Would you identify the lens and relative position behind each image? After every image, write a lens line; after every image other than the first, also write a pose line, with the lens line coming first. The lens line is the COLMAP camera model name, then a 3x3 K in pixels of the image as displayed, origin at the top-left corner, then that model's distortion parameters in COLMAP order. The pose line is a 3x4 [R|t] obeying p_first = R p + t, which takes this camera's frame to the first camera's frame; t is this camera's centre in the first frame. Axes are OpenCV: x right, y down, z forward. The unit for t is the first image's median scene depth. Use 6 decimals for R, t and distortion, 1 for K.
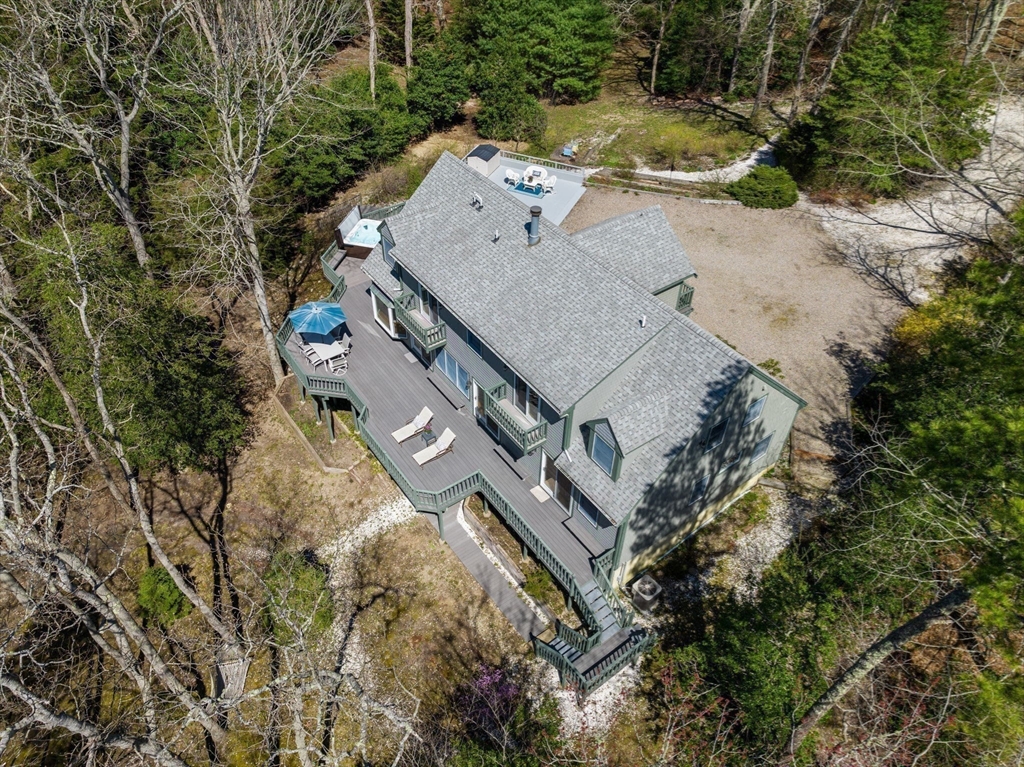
lens RADIAL K [[732.8, 0, 511.4], [0, 732.8, 383.4], [0, 0, 1]] dist [-0.045589, 0.008663]
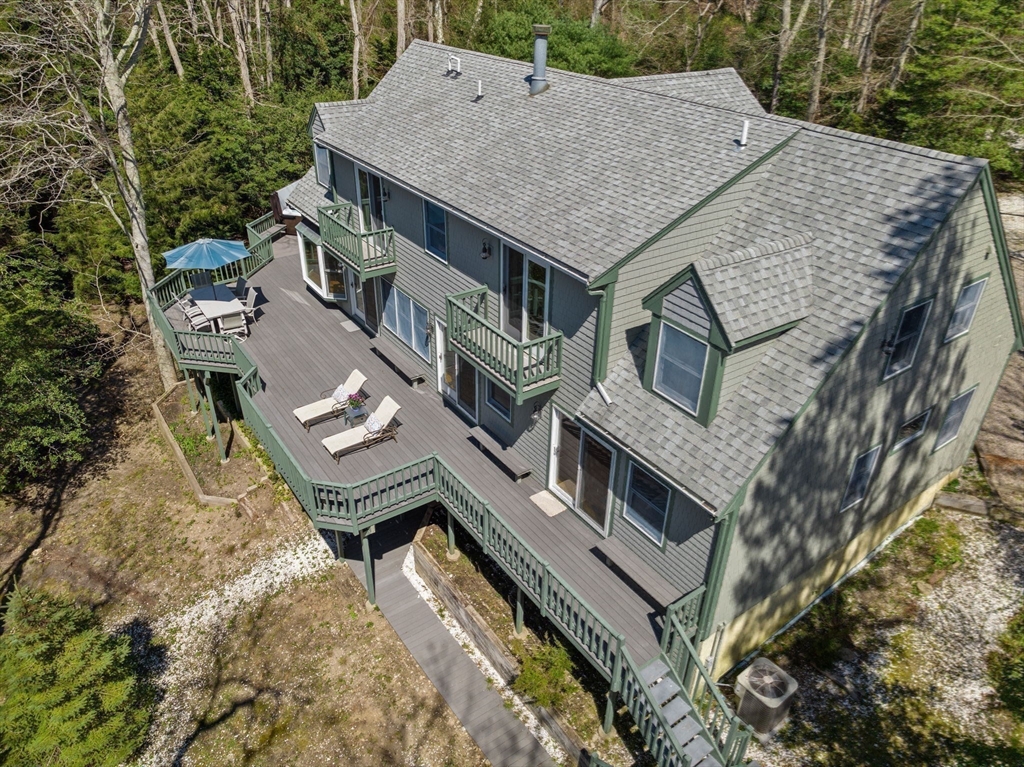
lens RADIAL K [[732.8, 0, 509.2], [0, 732.8, 383.7], [0, 0, 1]] dist [-0.045589, 0.008663]
pose [[0.999778, 0.009495, -0.018819, 0.019689], [-0.013287, 0.976974, -0.212943, 0.178624], [0.016363, 0.213146, 0.976883, 0.452974]]
